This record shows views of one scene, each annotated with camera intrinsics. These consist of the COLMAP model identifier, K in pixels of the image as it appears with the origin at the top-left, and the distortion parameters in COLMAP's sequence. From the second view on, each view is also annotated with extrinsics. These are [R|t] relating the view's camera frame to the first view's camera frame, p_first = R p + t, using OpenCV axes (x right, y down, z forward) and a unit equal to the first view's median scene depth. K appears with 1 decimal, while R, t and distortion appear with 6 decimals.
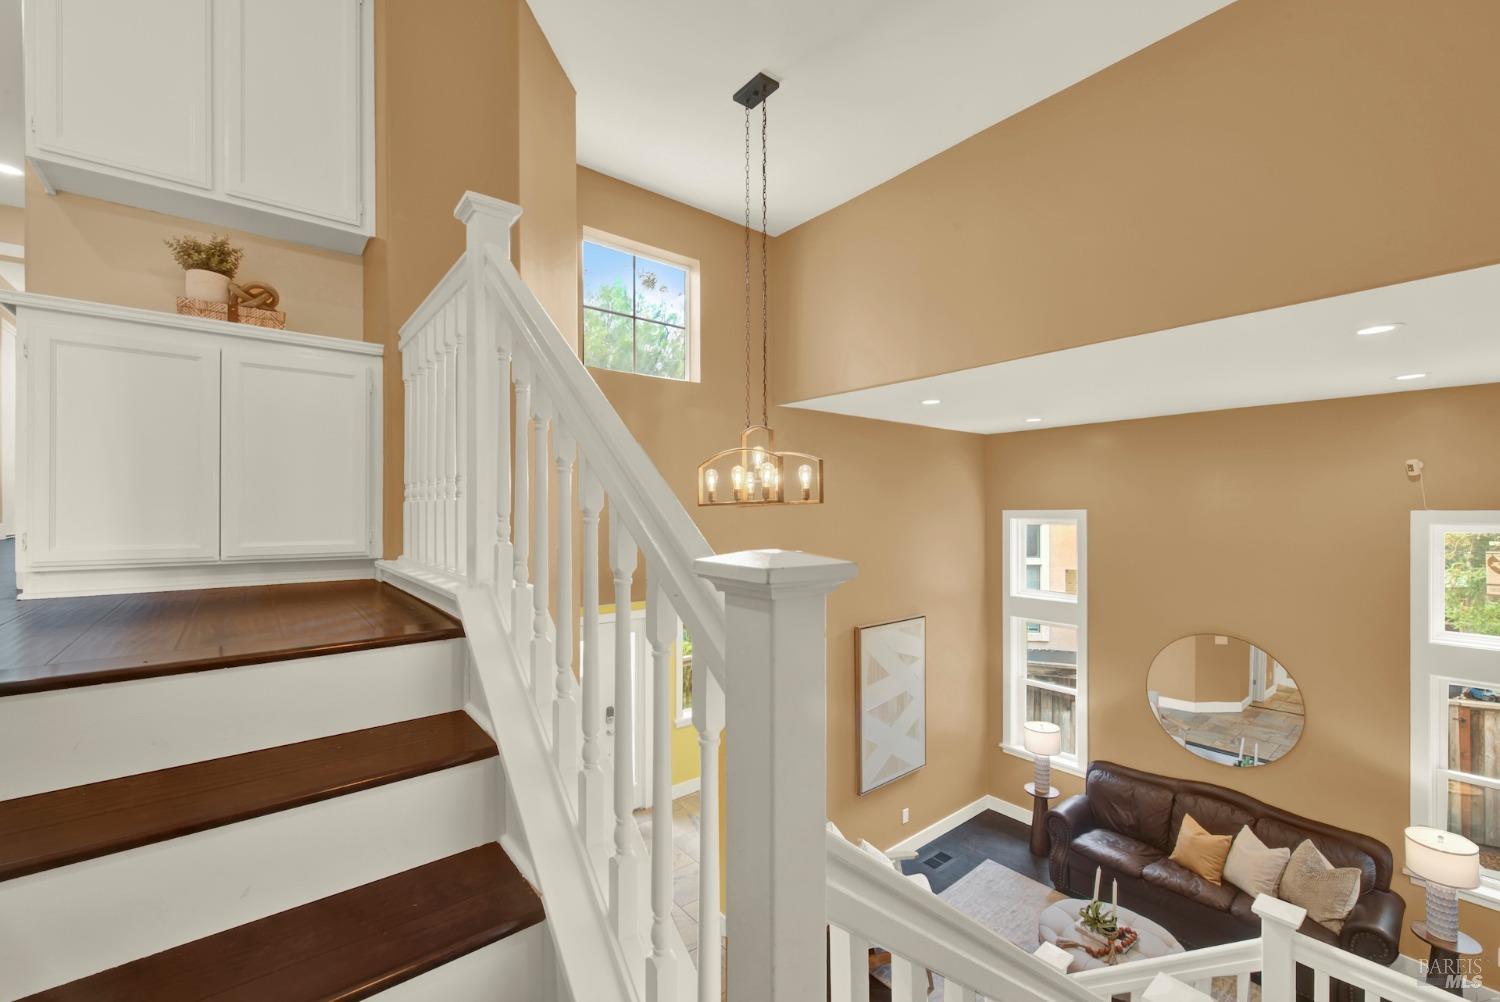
lens RADIAL K [[627.1, 0, 746.5], [0, 627.1, 506.2], [0, 0, 1]] dist [-0.001028, -0.000790]
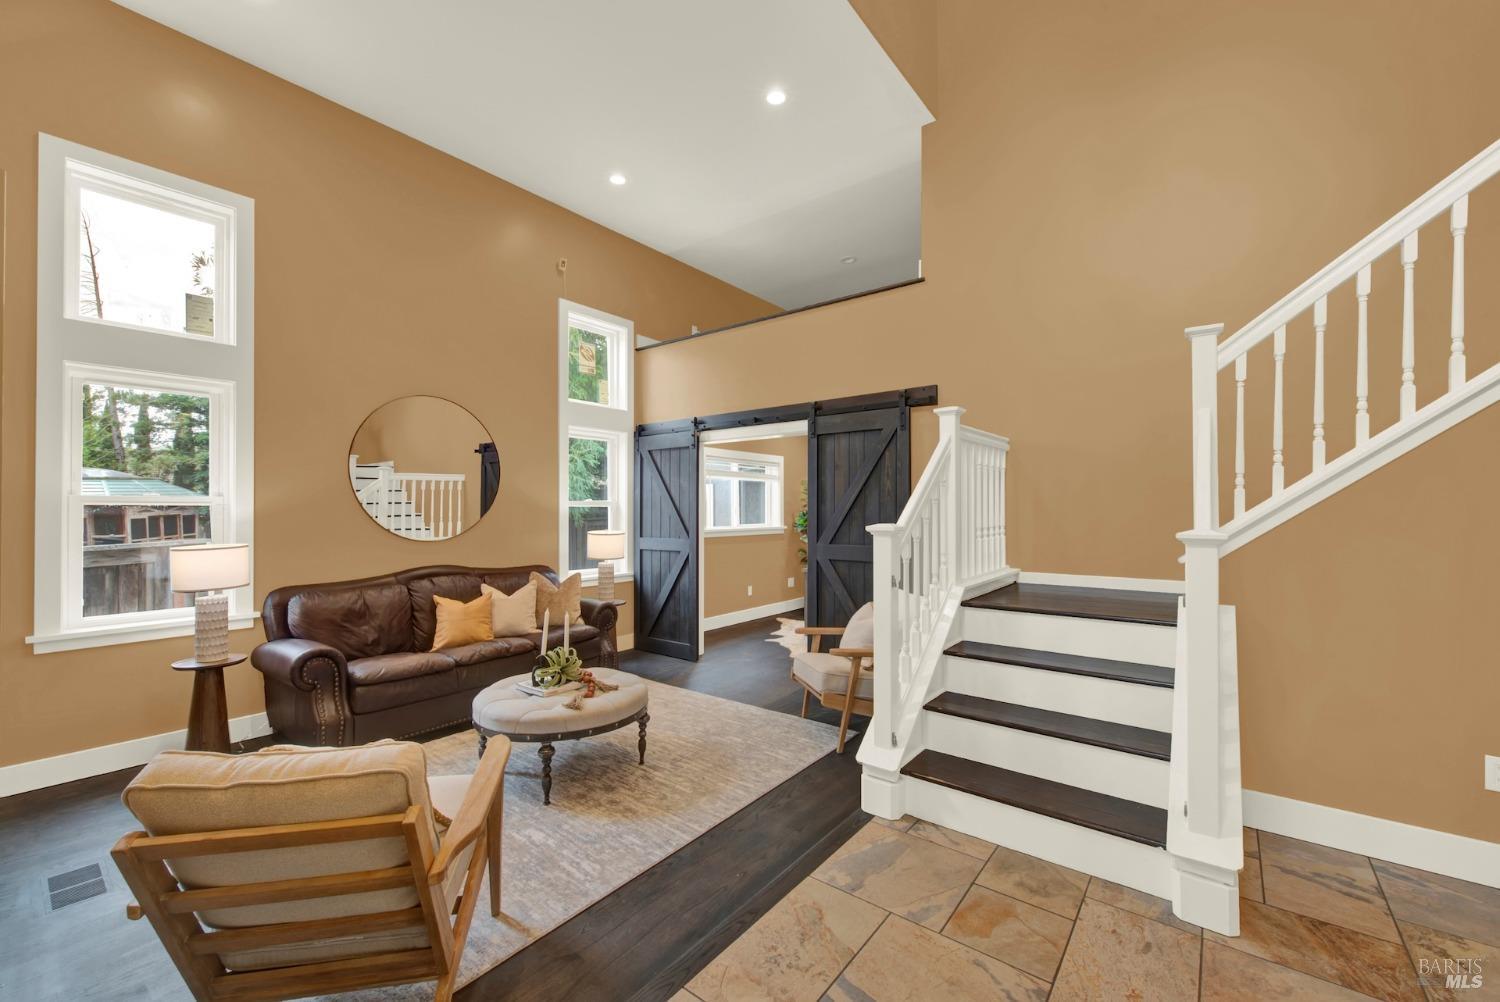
lens RADIAL K [[599.2, 0, 745.9], [0, 599.2, 506.8], [0, 0, 1]] dist [-0.000568, -0.000161]
pose [[-0.218409, 0.007159, 0.975831, -0.158015], [0.000888, 0.999974, -0.007137, 0.329684], [-0.975857, -0.000692, -0.218410, 0.669297]]
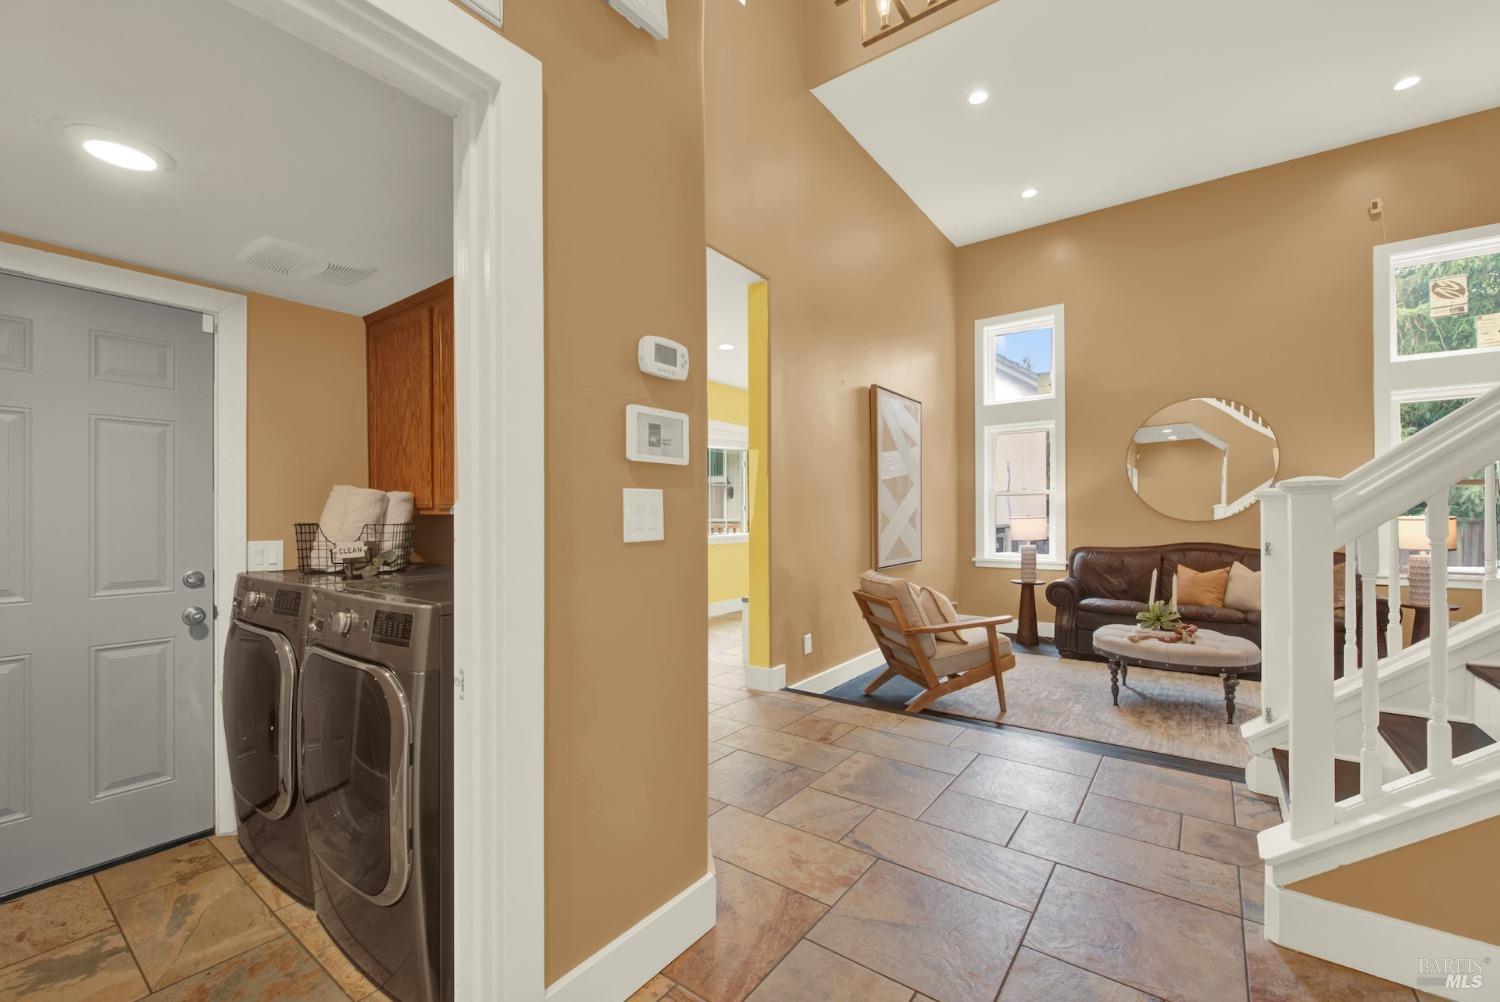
lens RADIAL K [[618.2, 0, 750.7], [0, 618.2, 511.5], [0, 0, 1]] dist [-0.000437, -0.000489]
pose [[0.967555, -0.002110, 0.252653, -0.206553], [0.003046, 0.999990, -0.003315, 0.354178], [-0.252644, 0.003977, 0.967551, 0.168250]]
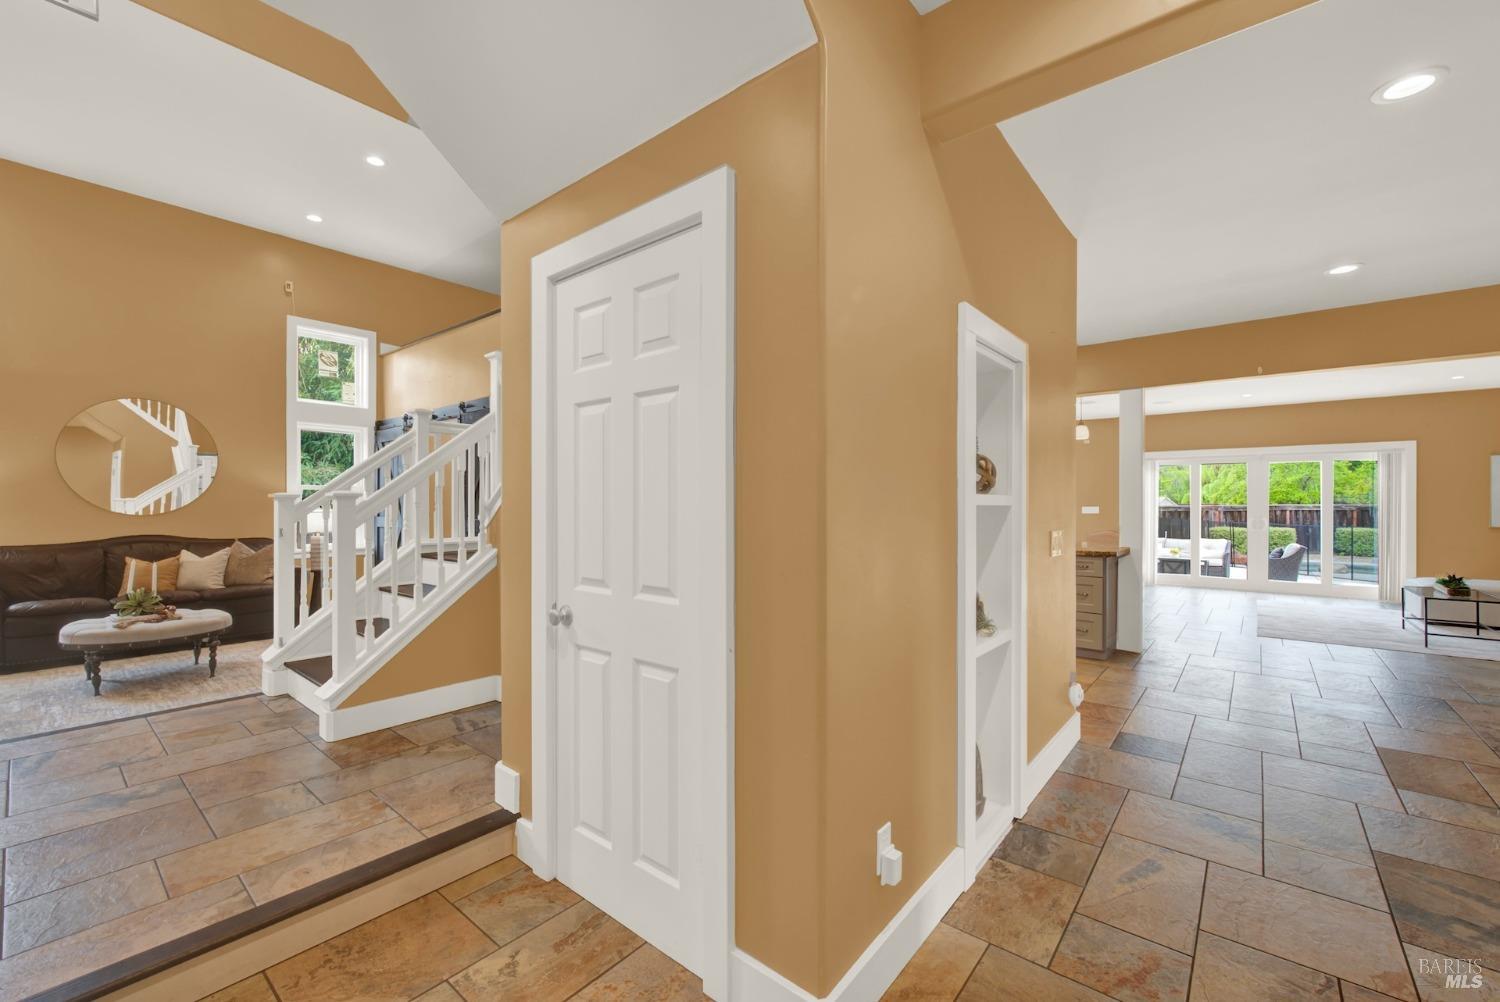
lens RADIAL K [[609.2, 0, 749.0], [0, 609.2, 505.6], [0, 0, 1]] dist [-0.000922, -0.000776]
pose [[-0.196784, -0.002018, 0.980445, -0.463068], [-0.001091, 0.999998, 0.001839, 0.349826], [-0.980446, -0.000708, -0.196786, 0.137808]]
